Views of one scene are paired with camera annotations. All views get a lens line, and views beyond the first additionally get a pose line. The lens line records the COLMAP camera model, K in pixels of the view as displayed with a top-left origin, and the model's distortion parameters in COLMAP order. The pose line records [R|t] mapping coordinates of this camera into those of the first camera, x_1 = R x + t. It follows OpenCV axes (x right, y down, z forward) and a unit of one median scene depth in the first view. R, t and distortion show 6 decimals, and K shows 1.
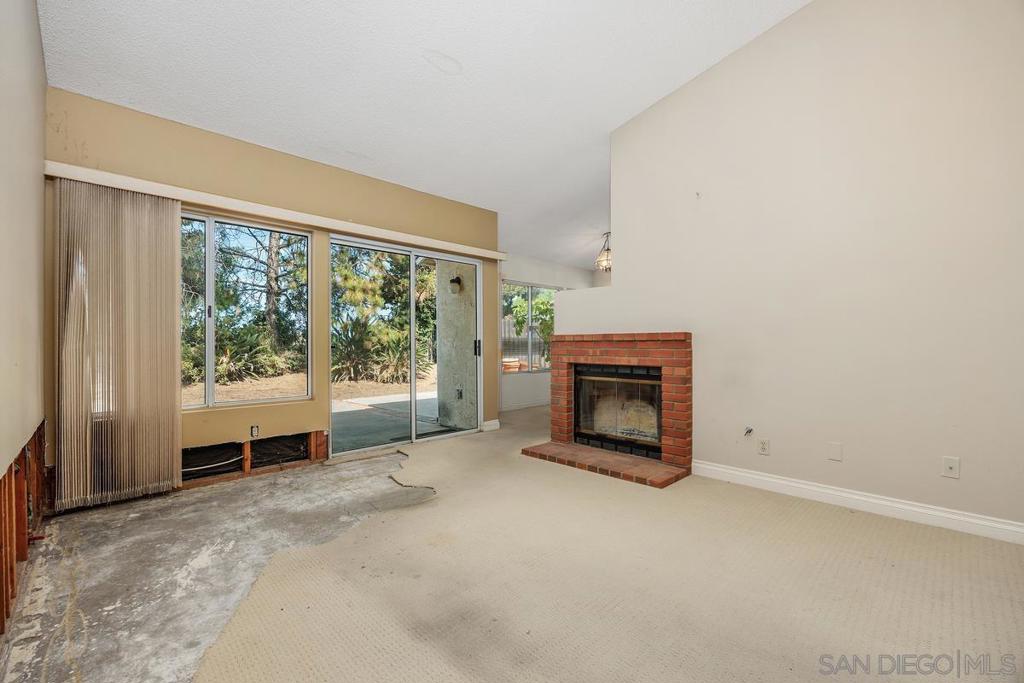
lens RADIAL K [[429.5, 0, 510.1], [0, 429.5, 342.9], [0, 0, 1]] dist [0.000386, 0.000173]
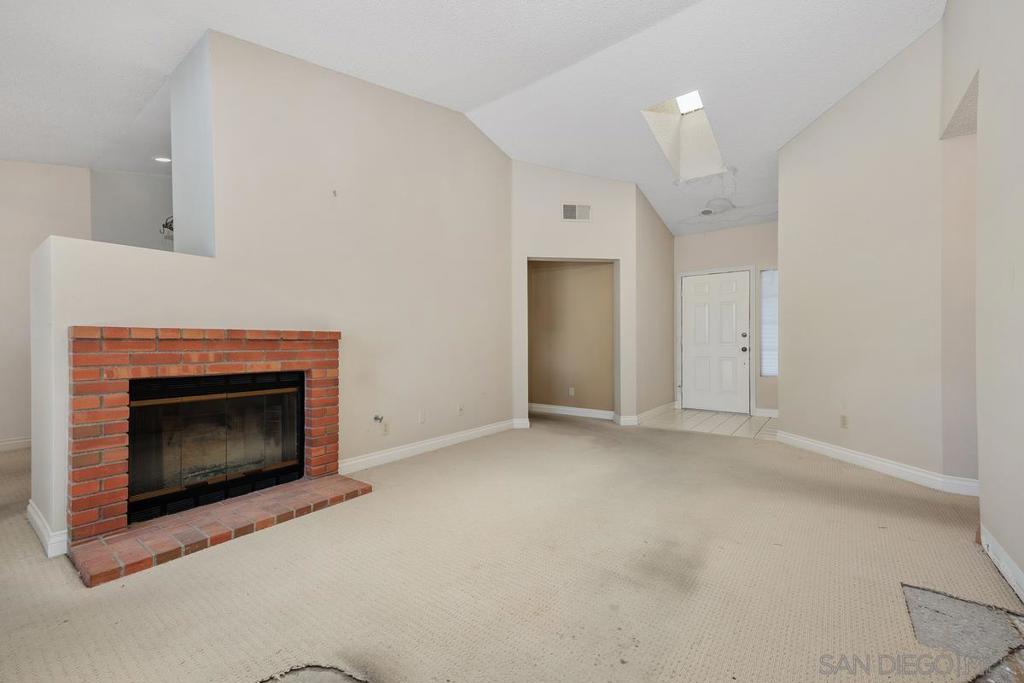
lens RADIAL K [[416.7, 0, 510.7], [0, 416.7, 345.2], [0, 0, 1]] dist [0.003212, 0.000111]
pose [[-0.169503, 0.001169, 0.985529, -0.526548], [-0.002238, 0.999996, -0.001571, 0.004456], [-0.985527, -0.002472, -0.169500, 0.700344]]
